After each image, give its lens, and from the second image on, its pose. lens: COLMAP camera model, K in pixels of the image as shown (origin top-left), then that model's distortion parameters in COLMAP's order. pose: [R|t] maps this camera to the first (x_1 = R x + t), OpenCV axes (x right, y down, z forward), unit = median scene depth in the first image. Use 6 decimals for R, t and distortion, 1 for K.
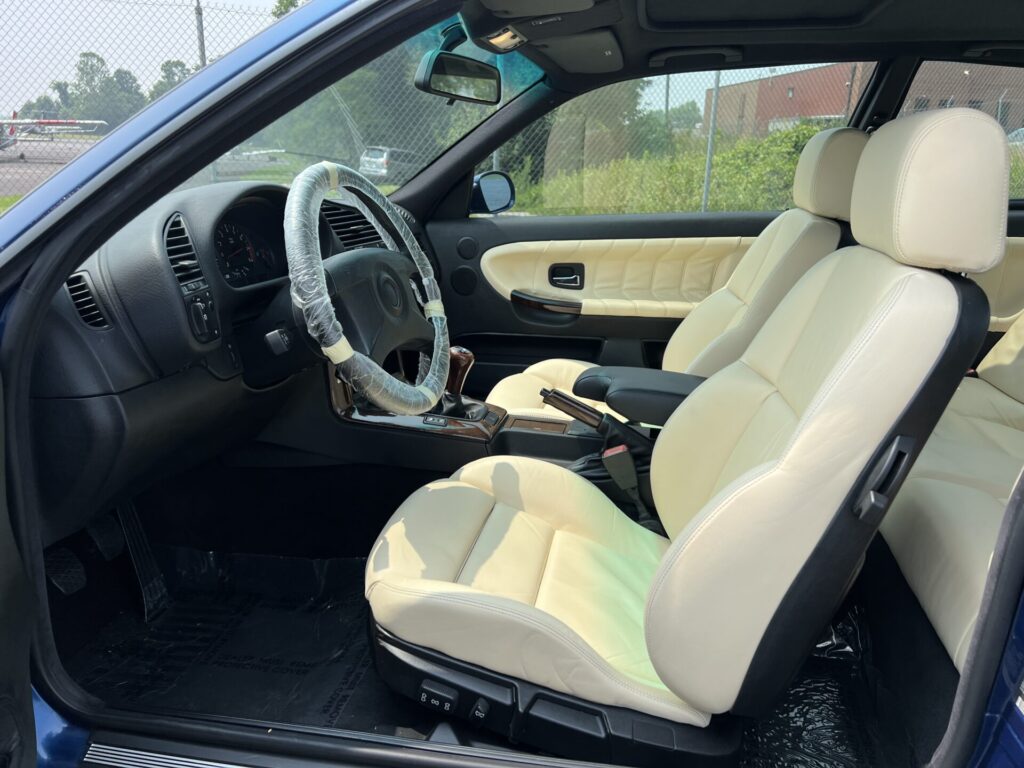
lens RADIAL K [[783.6, 0, 509.6], [0, 783.6, 382.2], [0, 0, 1]] dist [0.048592, -0.084236]
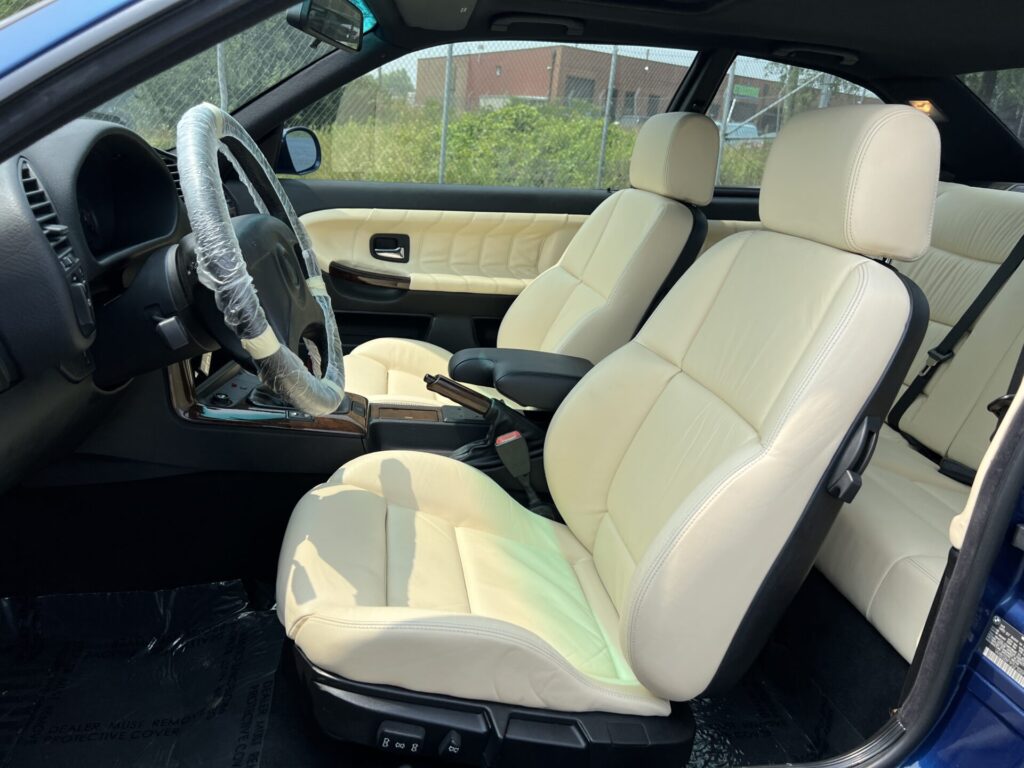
lens RADIAL K [[783.6, 0, 509.6], [0, 783.6, 382.2], [0, 0, 1]] dist [0.048592, -0.084236]
pose [[0.933376, -0.037764, 0.356908, -0.199883], [0.023522, 0.998747, 0.044161, -0.021795], [-0.358129, -0.032823, 0.933095, 0.113554]]
